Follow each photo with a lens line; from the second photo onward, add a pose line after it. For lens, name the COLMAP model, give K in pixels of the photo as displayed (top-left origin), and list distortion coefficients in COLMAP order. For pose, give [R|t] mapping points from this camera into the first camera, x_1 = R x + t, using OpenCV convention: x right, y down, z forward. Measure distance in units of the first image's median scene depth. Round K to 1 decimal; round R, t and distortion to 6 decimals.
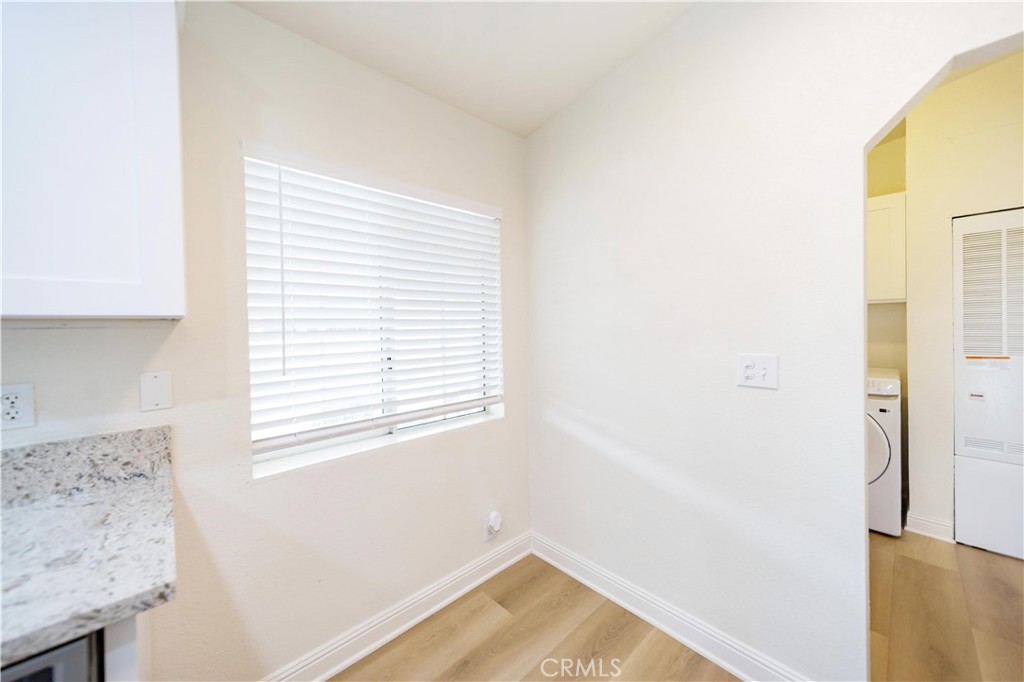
lens RADIAL K [[369.5, 0, 510.1], [0, 369.5, 330.3], [0, 0, 1]] dist [0.015989, 0.000046]
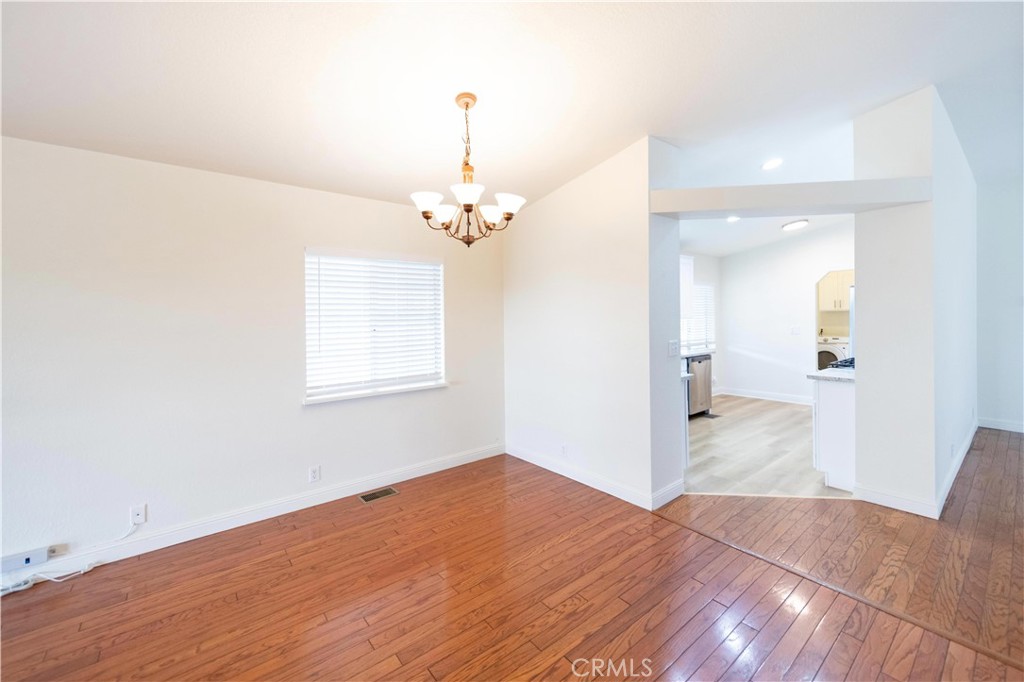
lens RADIAL K [[410.6, 0, 511.8], [0, 410.6, 316.9], [0, 0, 1]] dist [0.005836, 0.000299]
pose [[0.997214, 0.002336, -0.074551, -1.512021], [-0.002793, 0.999978, -0.006031, -0.005946], [0.074535, 0.006222, 0.997199, -2.684451]]
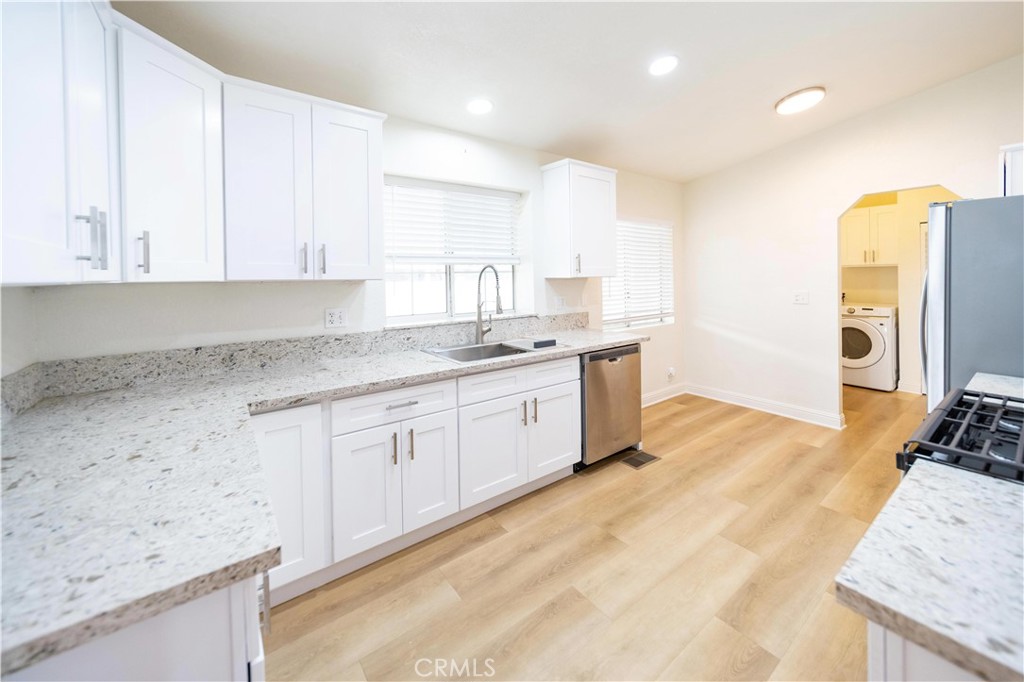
lens RADIAL K [[393.9, 0, 512.7], [0, 393.9, 271.7], [0, 0, 1]] dist [0.002598, 0.000139]
pose [[0.993256, 0.006025, -0.115787, -0.651991], [-0.007368, 0.999910, -0.011171, -0.016311], [0.115709, 0.011948, 0.993211, -1.264051]]
